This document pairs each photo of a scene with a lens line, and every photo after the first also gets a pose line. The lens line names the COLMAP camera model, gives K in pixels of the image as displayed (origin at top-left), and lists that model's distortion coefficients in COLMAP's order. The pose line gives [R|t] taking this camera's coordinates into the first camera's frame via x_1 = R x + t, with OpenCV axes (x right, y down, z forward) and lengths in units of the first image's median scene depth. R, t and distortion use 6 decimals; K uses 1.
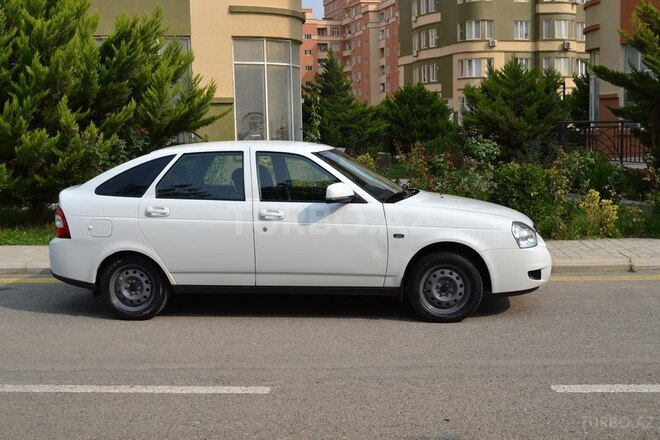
lens RADIAL K [[779.1, 0, 330.0], [0, 779.1, 220.0], [0, 0, 1]] dist [-0.036877, -0.016993]
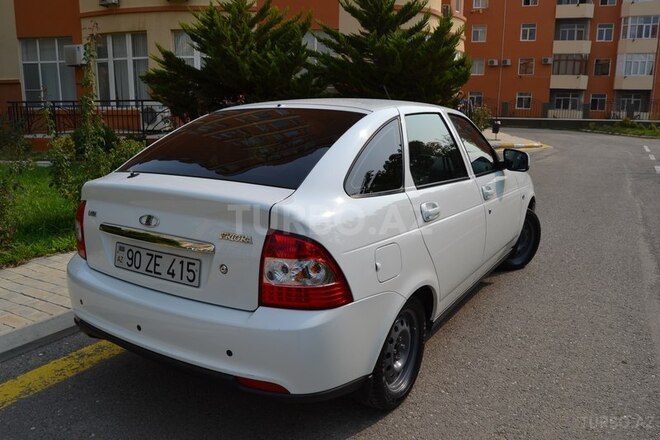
lens RADIAL K [[521.6, 0, 330.0], [0, 521.6, 220.0], [0, 0, 1]] dist [-0.094101, 0.036820]
pose [[0.426841, -0.169113, 0.888373, -0.601614], [0.090111, 0.985424, 0.144292, -0.067682], [-0.899826, 0.018463, 0.435858, 0.879399]]
